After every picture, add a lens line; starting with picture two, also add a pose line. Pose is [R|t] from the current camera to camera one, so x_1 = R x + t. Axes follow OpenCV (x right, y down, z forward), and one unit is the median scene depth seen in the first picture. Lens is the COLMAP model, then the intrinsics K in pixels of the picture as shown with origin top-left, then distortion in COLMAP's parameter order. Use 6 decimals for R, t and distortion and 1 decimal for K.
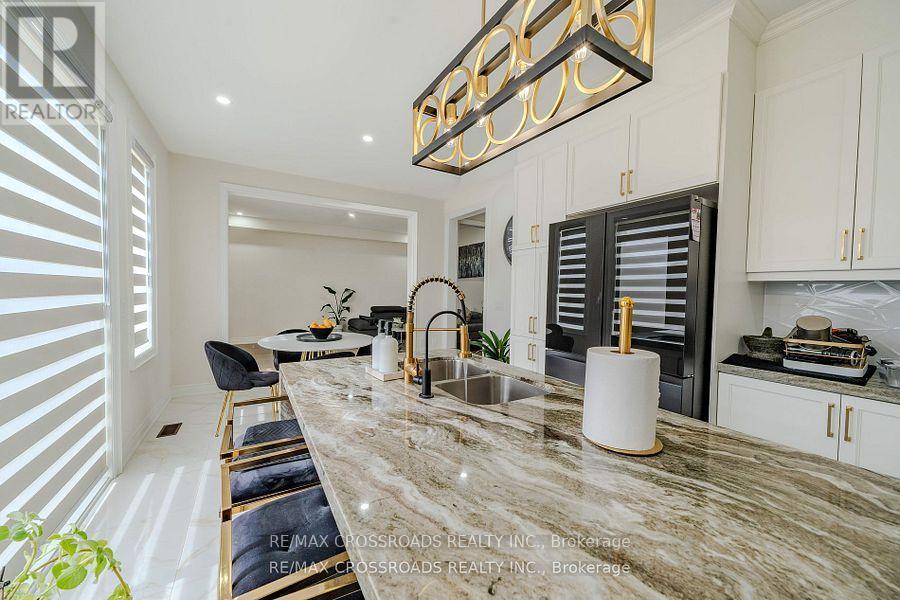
lens RADIAL K [[333.9, 0, 451.3], [0, 333.9, 300.4], [0, 0, 1]] dist [-0.000710, -0.000059]
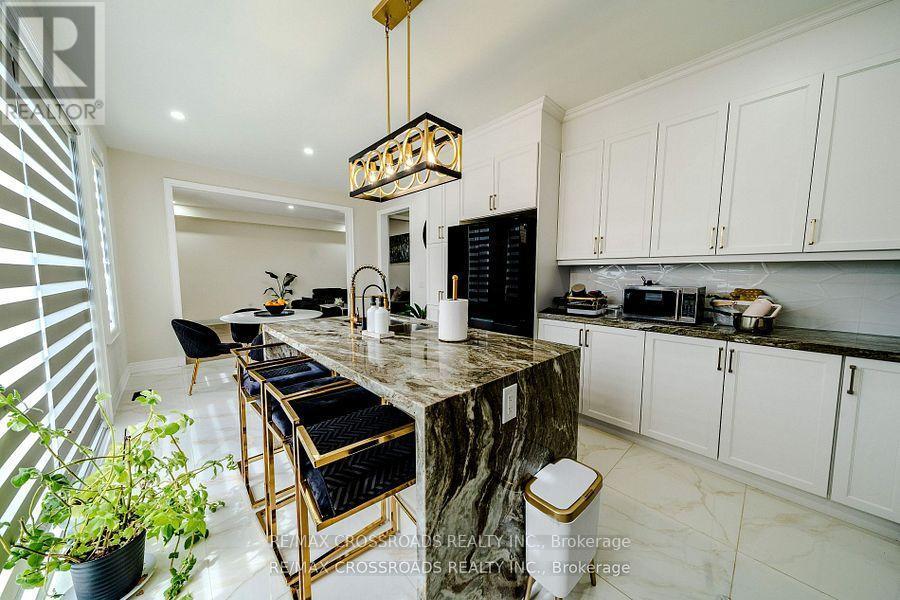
lens RADIAL K [[305.5, 0, 451.8], [0, 305.5, 301.3], [0, 0, 1]] dist [0.007838, -0.000033]
pose [[0.979051, -0.033631, 0.200819, 0.018717], [0.021148, 0.997727, 0.063987, 0.007388], [-0.202514, -0.058400, 0.977536, -0.212298]]
